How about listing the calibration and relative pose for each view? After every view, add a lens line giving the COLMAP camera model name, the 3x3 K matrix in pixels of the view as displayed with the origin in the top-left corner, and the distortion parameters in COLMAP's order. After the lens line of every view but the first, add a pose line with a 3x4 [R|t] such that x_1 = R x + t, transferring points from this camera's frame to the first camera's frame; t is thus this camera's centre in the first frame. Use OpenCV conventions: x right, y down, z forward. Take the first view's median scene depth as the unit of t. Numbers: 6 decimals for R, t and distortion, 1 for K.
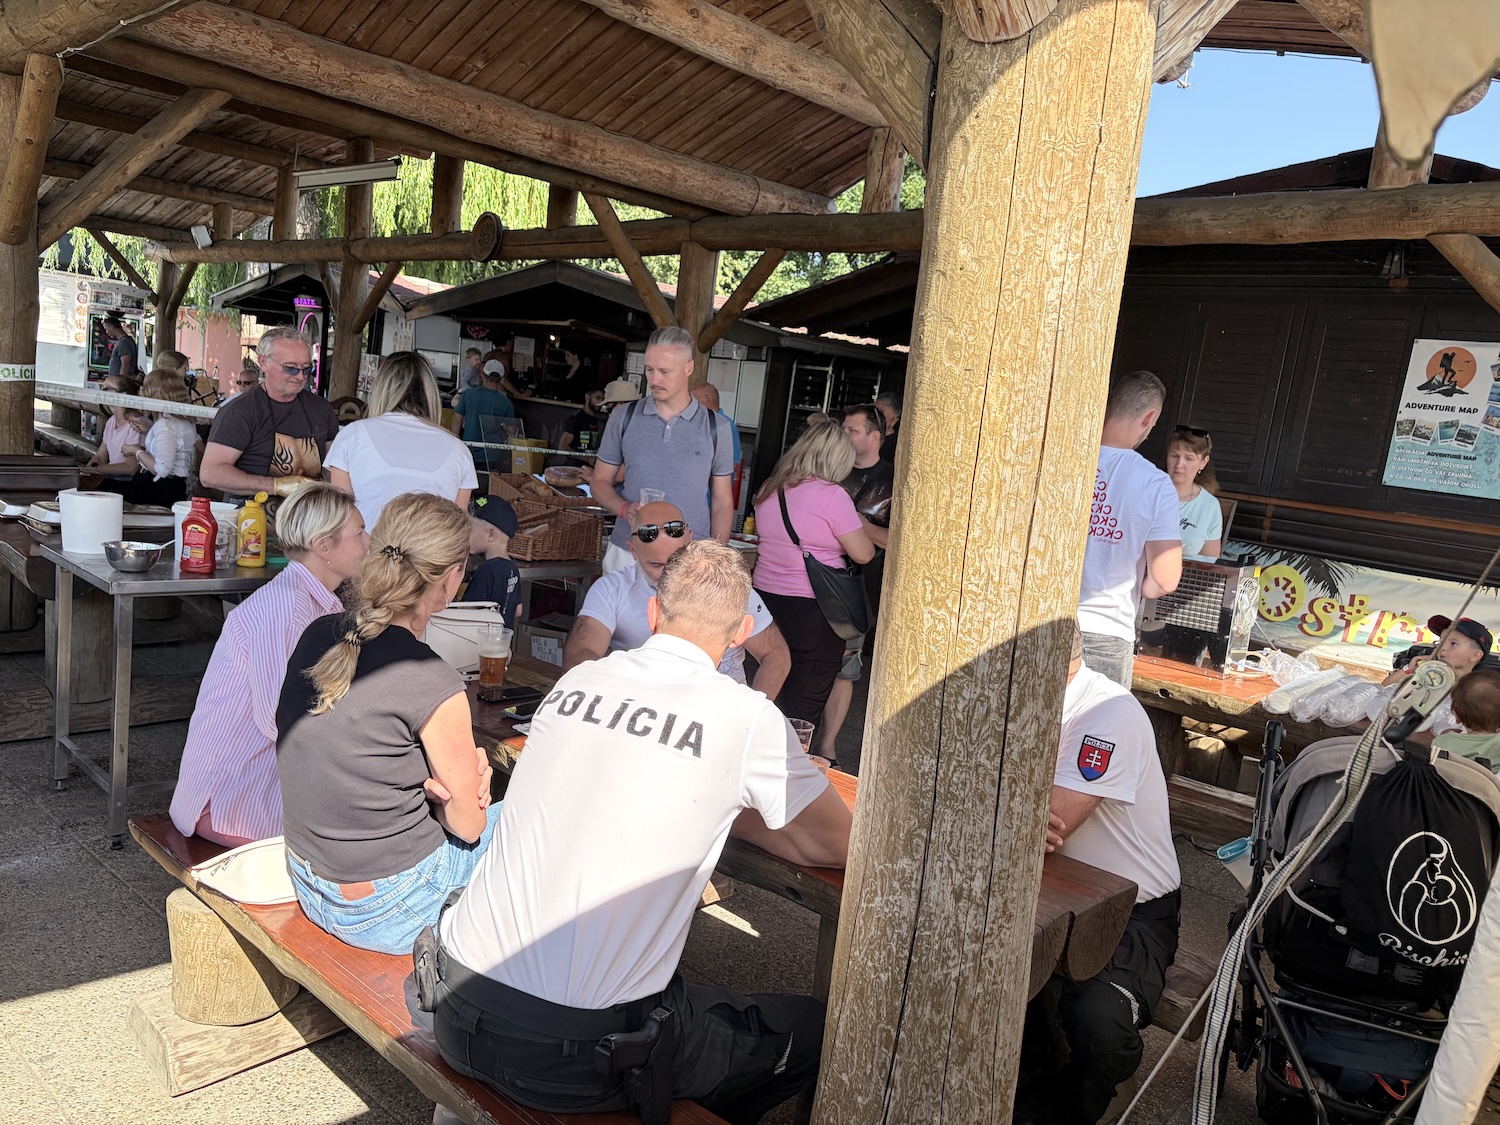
lens RADIAL K [[1157.2, 0, 750.9], [0, 1157.2, 561.2], [0, 0, 1]] dist [0.034200, 0.001985]
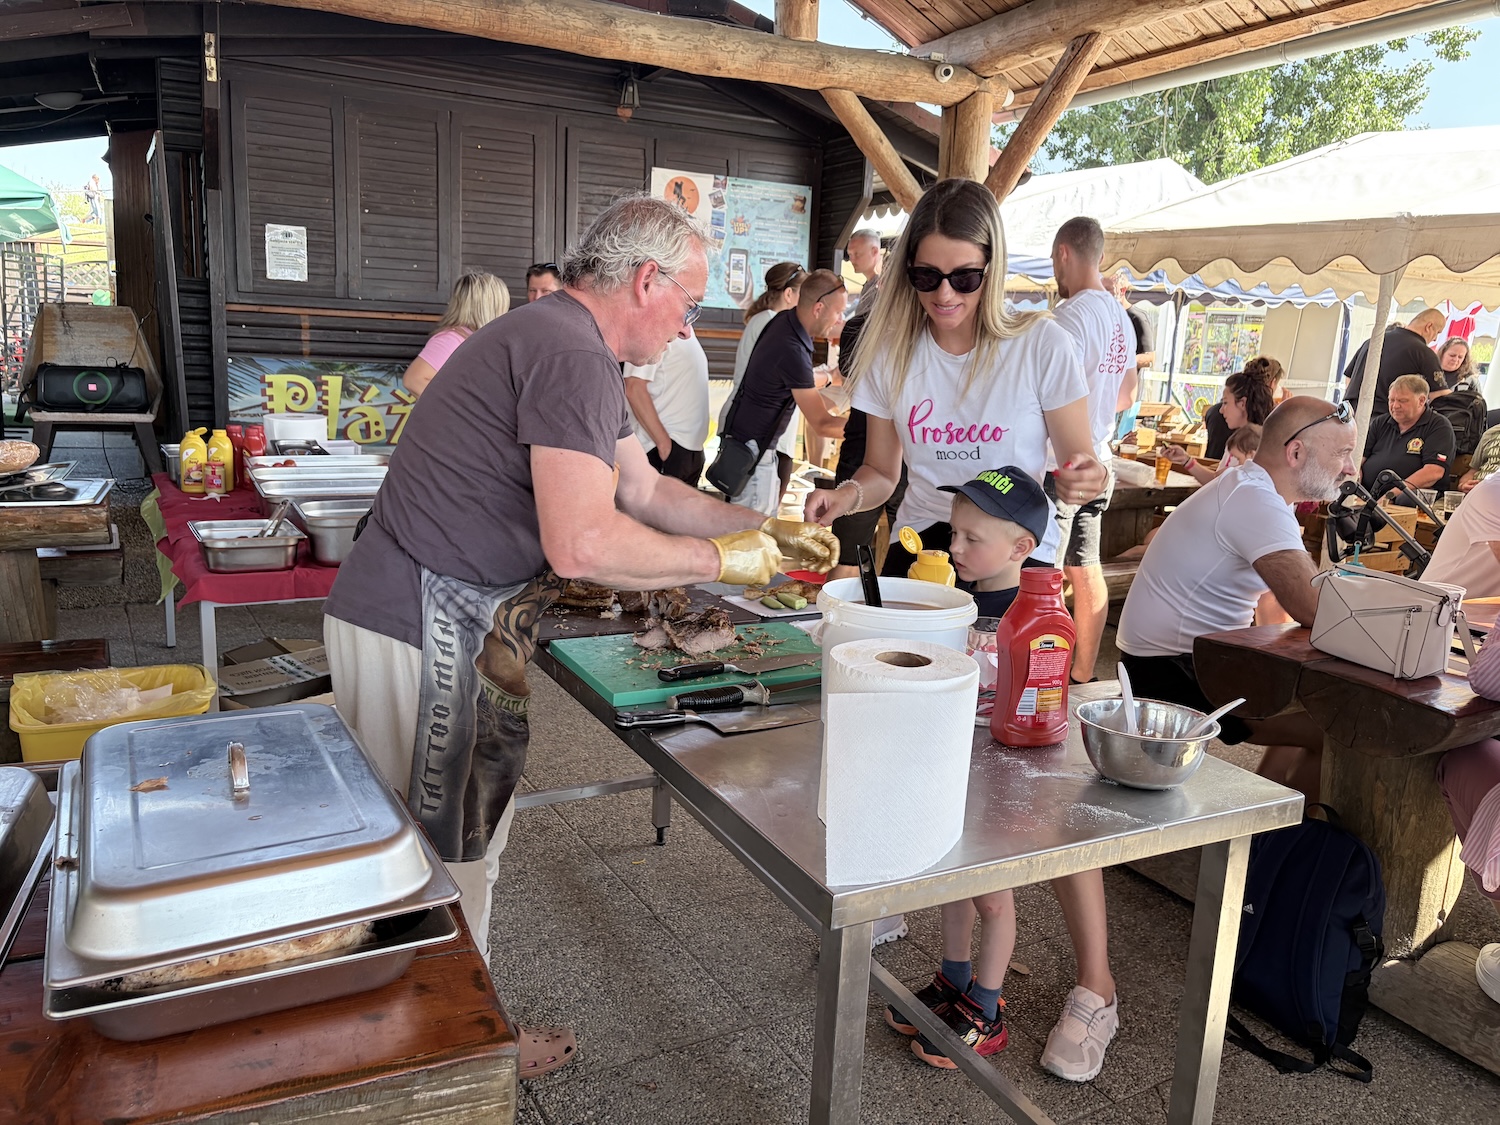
lens RADIAL K [[1157.2, 0, 750.2], [0, 1157.2, 564.4], [0, 0, 1]] dist [0.034200, 0.001985]
pose [[0.342544, -0.289005, 0.893946, -0.600277], [0.105747, 0.957325, 0.268974, -0.129889], [-0.933532, 0.002397, 0.358487, 0.599973]]
